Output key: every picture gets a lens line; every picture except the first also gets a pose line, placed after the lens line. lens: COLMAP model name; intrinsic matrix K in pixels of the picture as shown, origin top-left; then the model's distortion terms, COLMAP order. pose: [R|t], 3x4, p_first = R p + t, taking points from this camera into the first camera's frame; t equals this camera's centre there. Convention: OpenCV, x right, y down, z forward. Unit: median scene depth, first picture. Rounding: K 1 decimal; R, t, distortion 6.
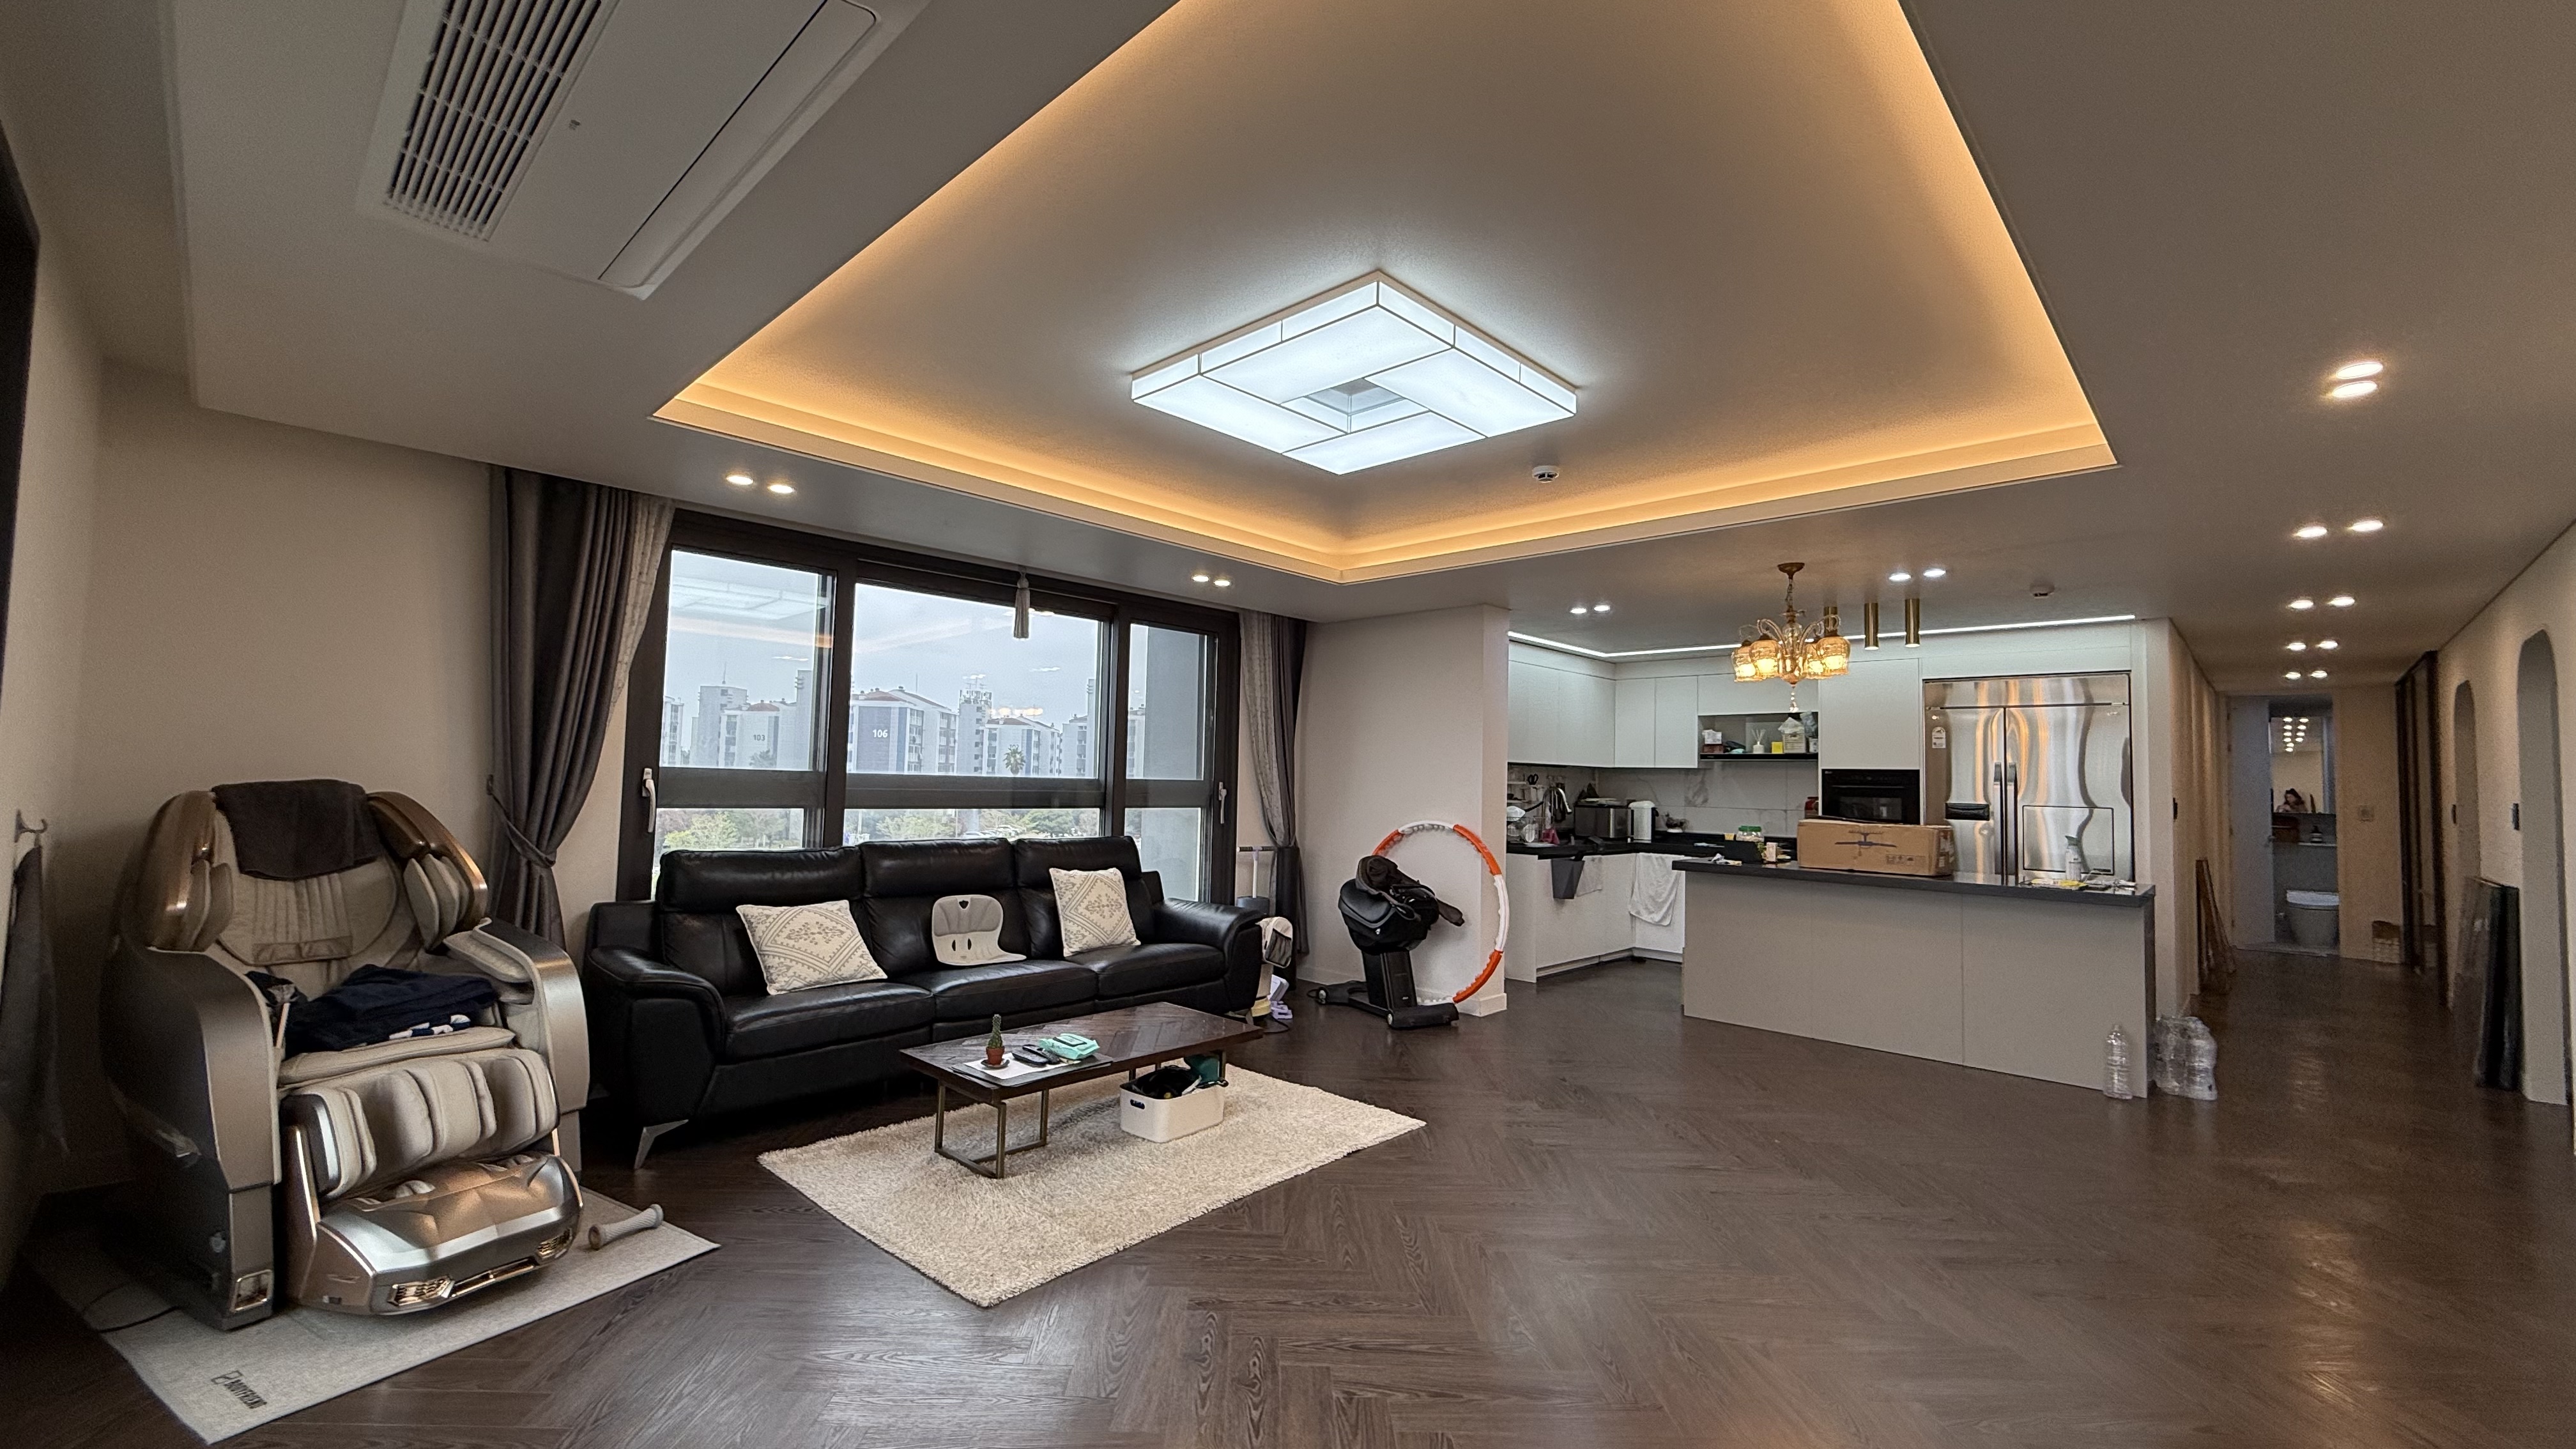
lens RADIAL K [[1032.6, 0, 1288.0], [0, 1032.6, 724.5], [0, 0, 1]] dist [-0.000500, 0.000467]
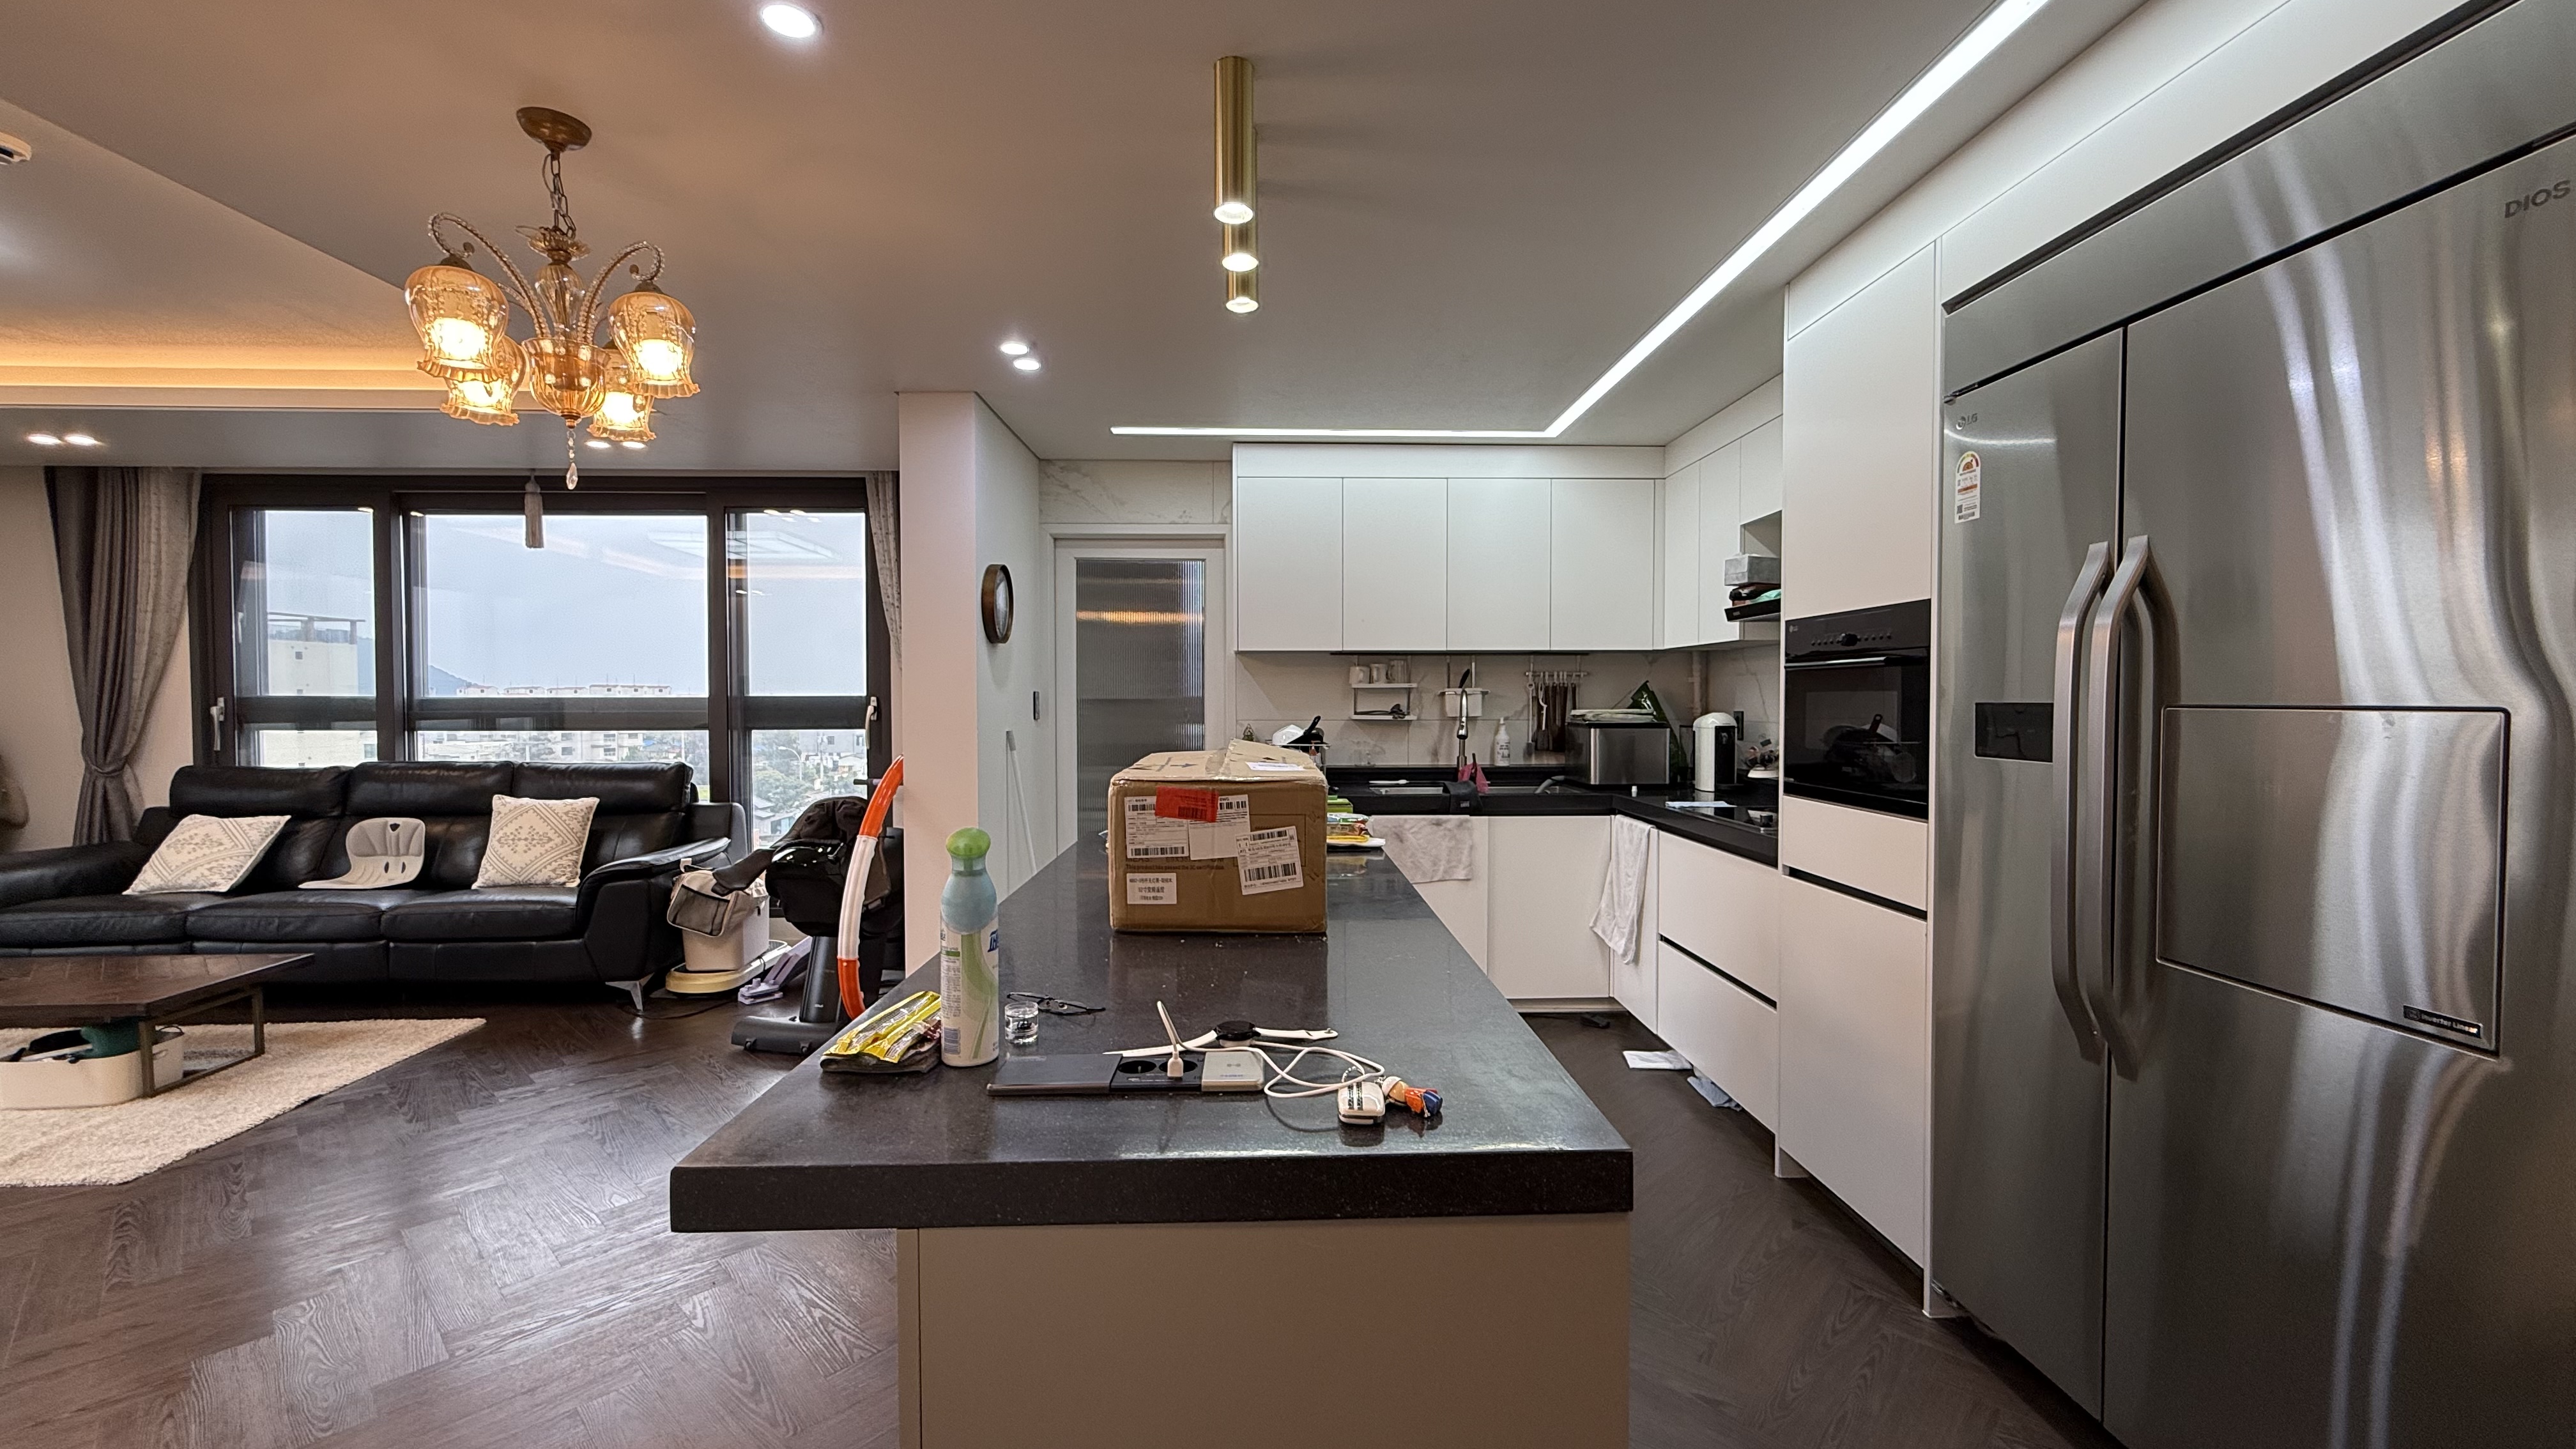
lens RADIAL K [[998.5, 0, 1288.0], [0, 998.5, 724.5], [0, 0, 1]] dist [0.000092, 0.010102]
pose [[0.716157, -0.005390, -0.697918, 0.924012], [0.057650, 0.997010, 0.051457, 0.073530], [0.695554, -0.077086, 0.714327, 0.876777]]
